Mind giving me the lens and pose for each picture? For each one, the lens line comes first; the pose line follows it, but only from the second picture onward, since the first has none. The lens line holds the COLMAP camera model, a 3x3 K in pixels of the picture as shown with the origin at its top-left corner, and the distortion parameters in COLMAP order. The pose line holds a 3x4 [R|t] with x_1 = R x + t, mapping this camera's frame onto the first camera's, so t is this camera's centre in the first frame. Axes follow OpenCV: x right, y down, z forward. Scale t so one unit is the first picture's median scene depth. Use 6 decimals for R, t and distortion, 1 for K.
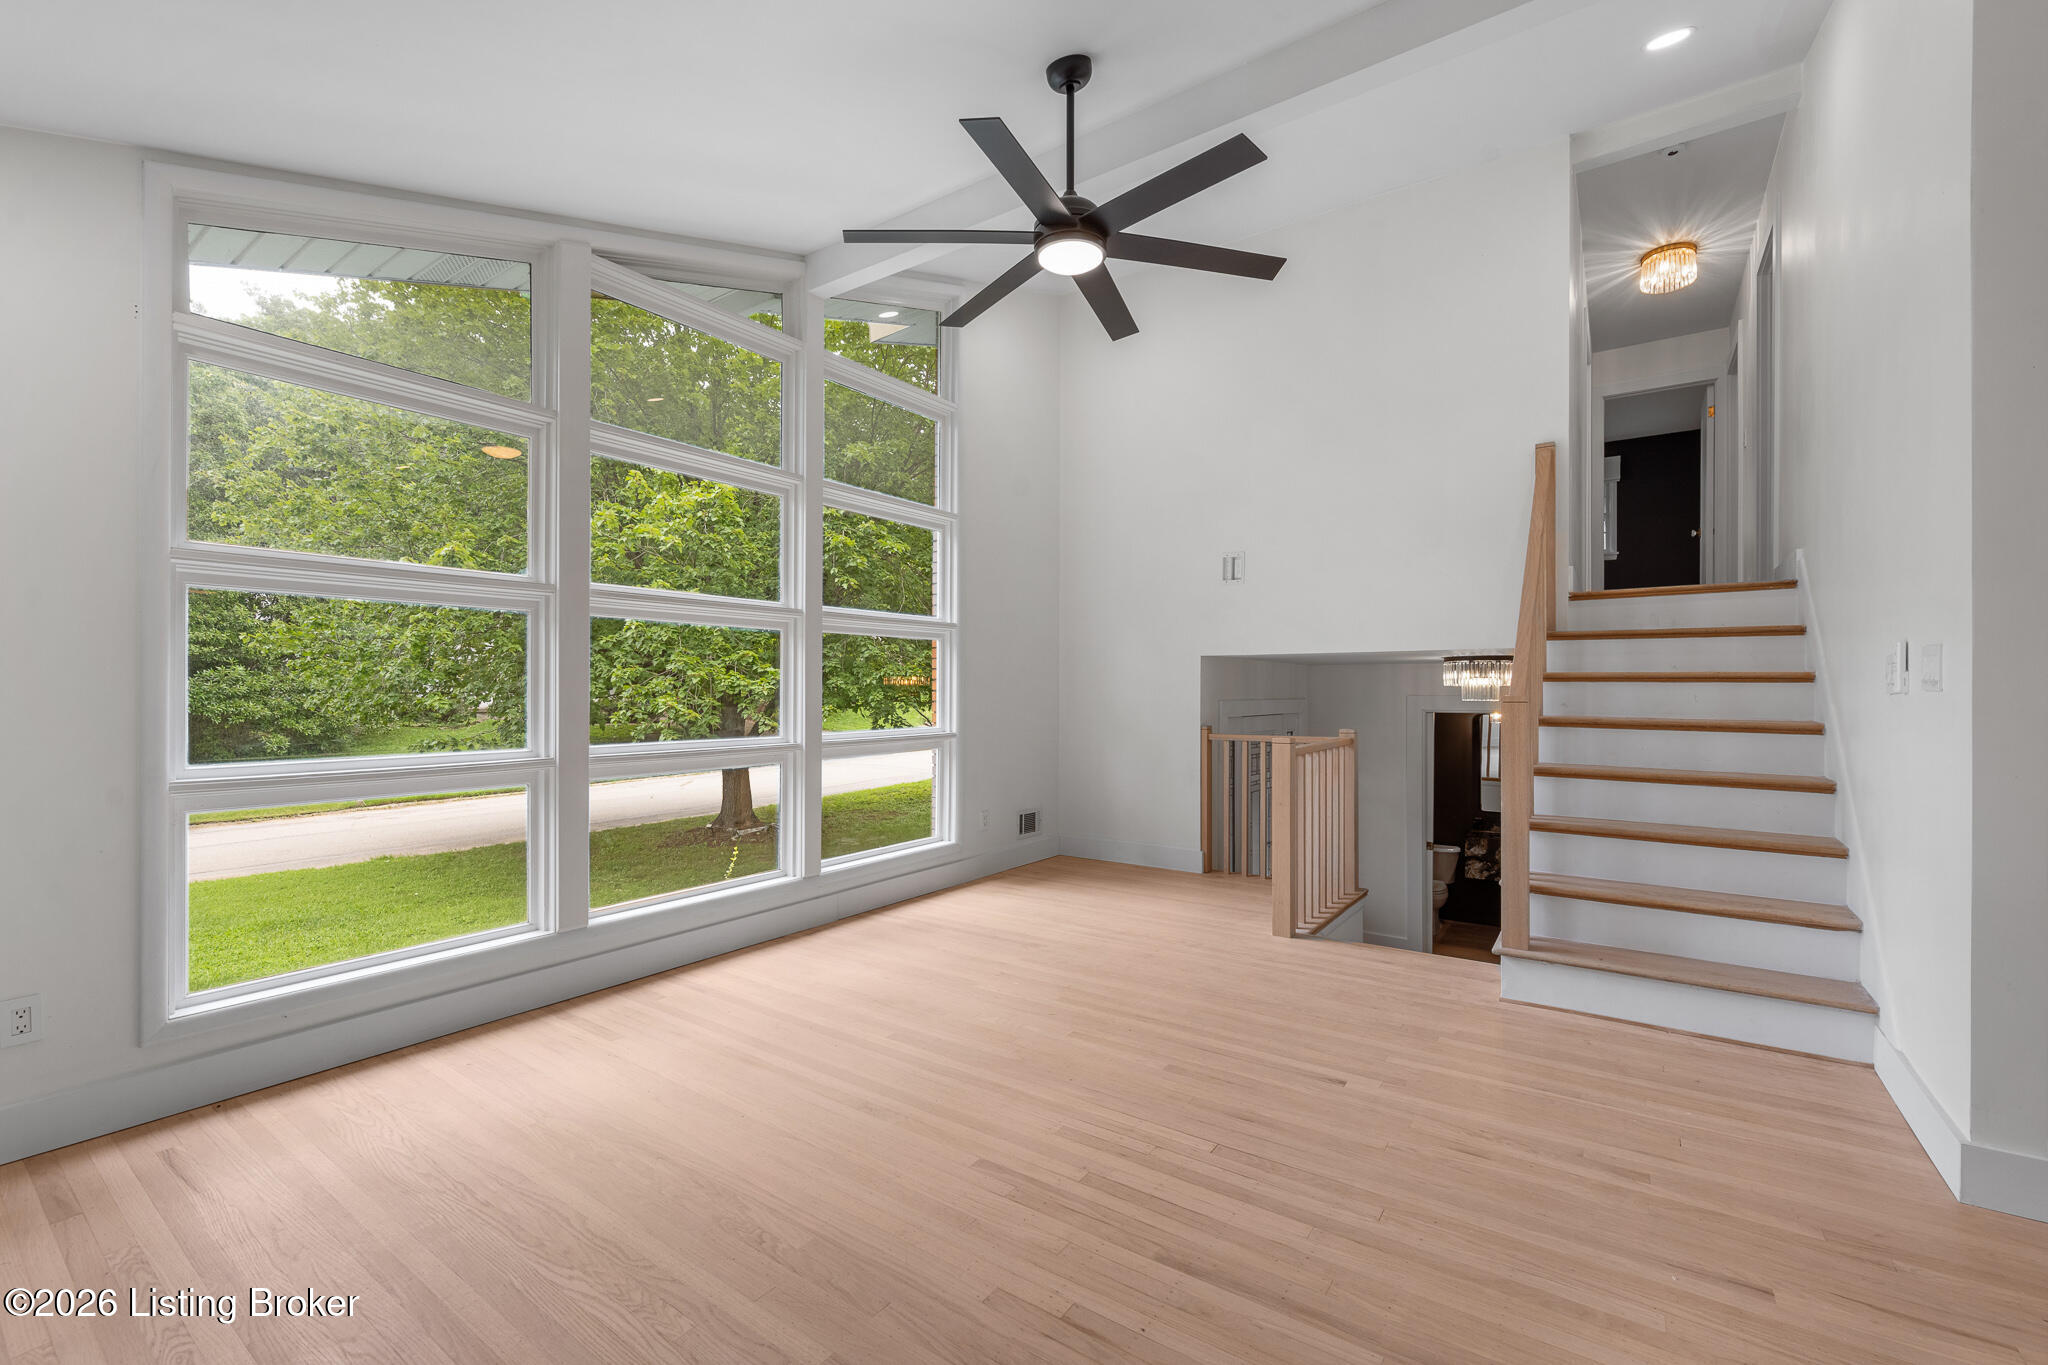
lens RADIAL K [[853.5, 0, 1034.4], [0, 853.5, 684.1], [0, 0, 1]] dist [-0.002714, -0.000850]
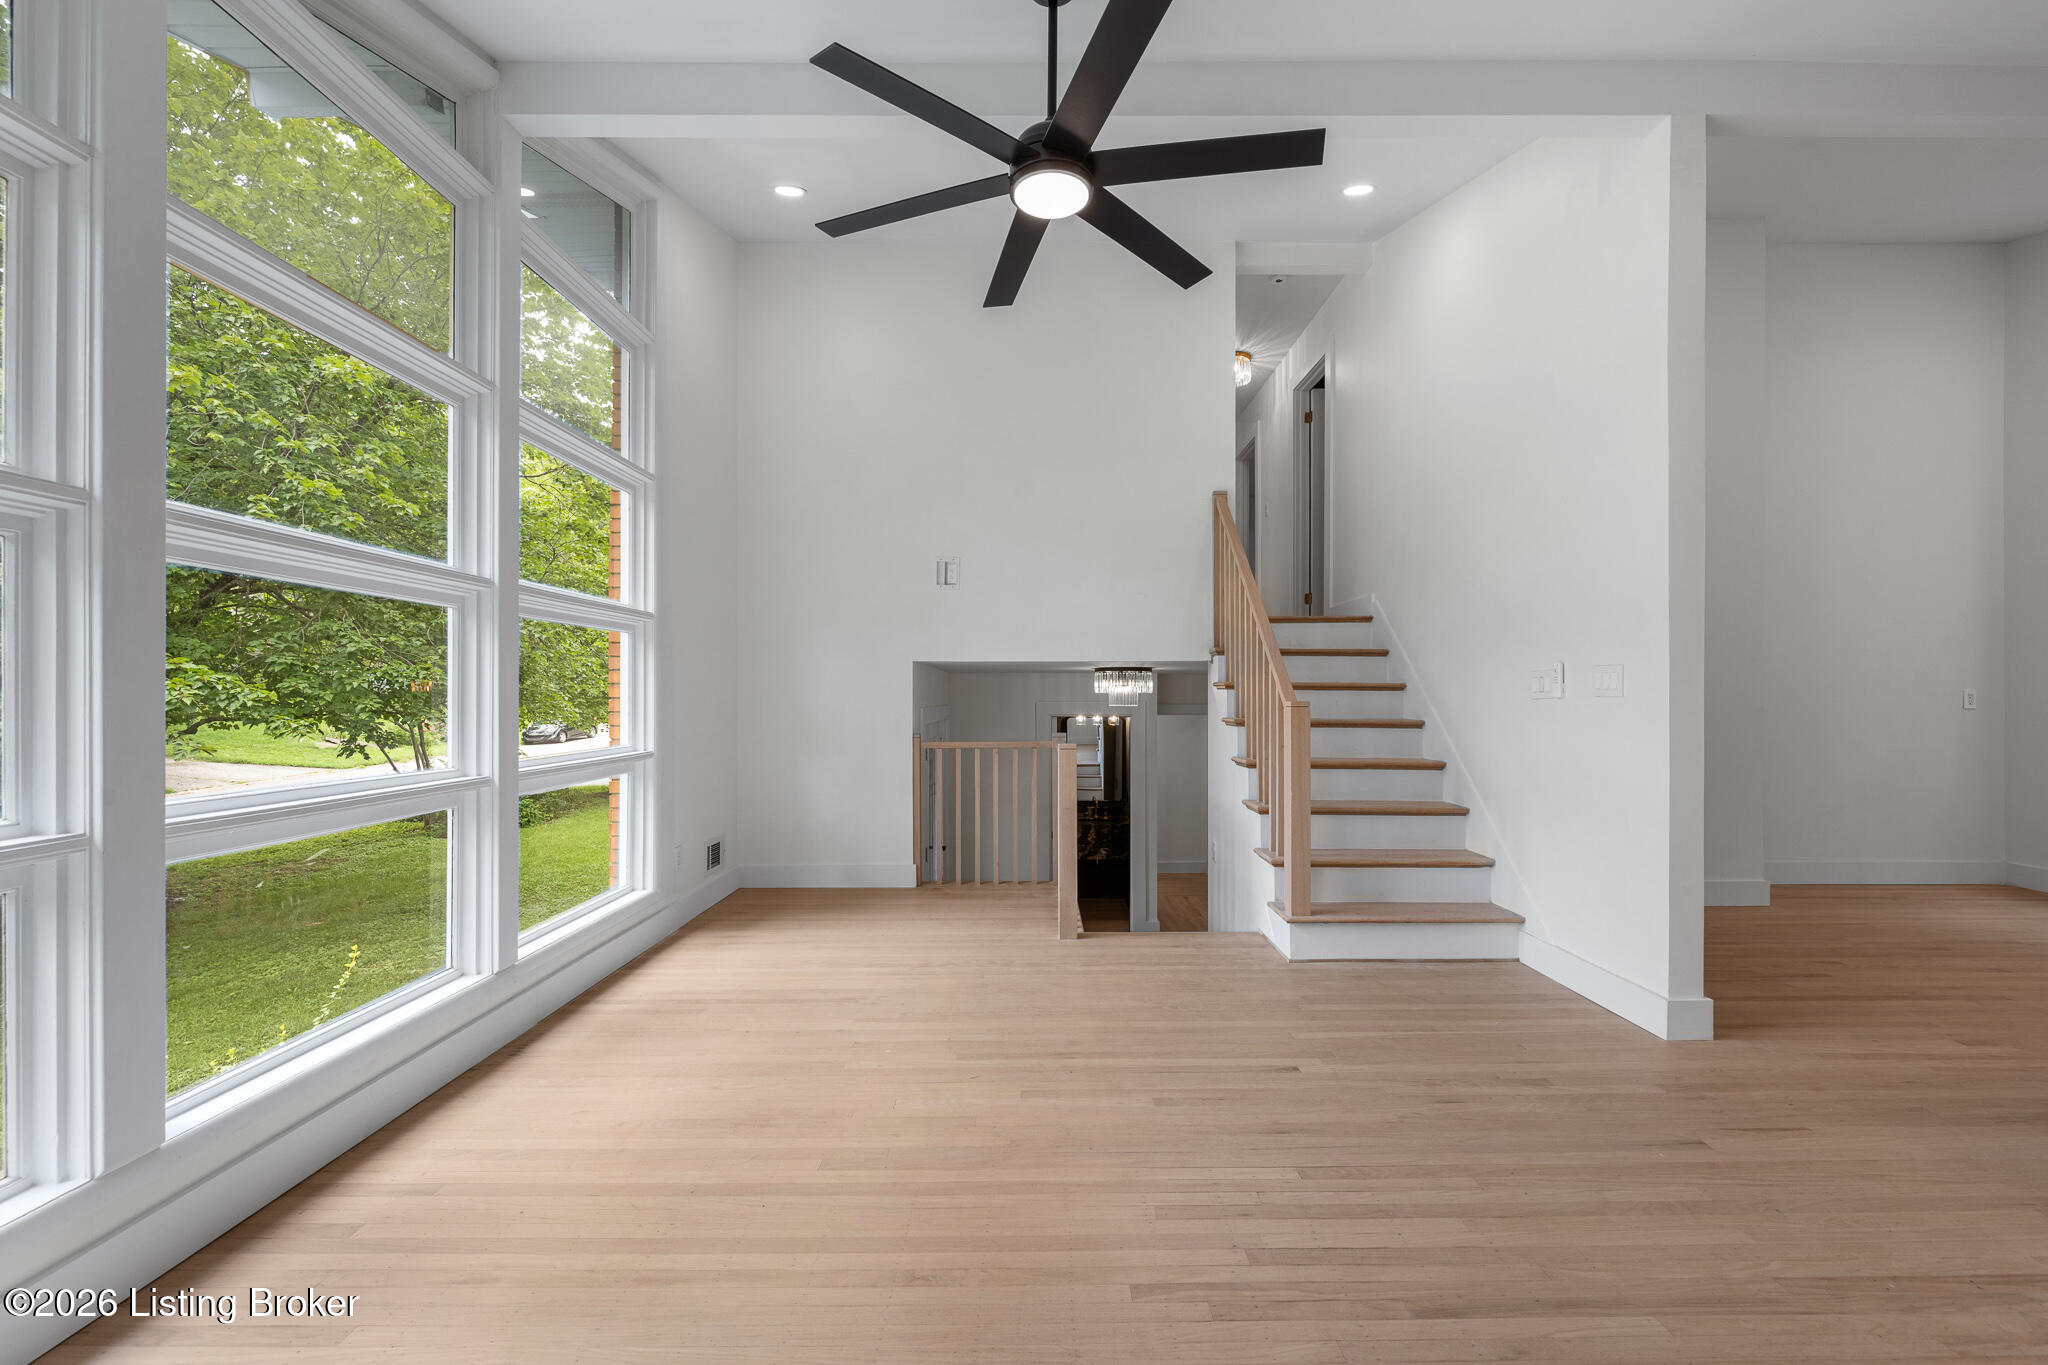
lens RADIAL K [[818.4, 0, 1025.1], [0, 818.4, 692.8], [0, 0, 1]] dist [-0.003392, -0.001071]
pose [[0.816495, 0.001638, 0.577350, -0.411348], [-0.002928, 0.999995, 0.001304, 0.001708], [-0.577345, -0.002756, 0.816496, 0.306019]]
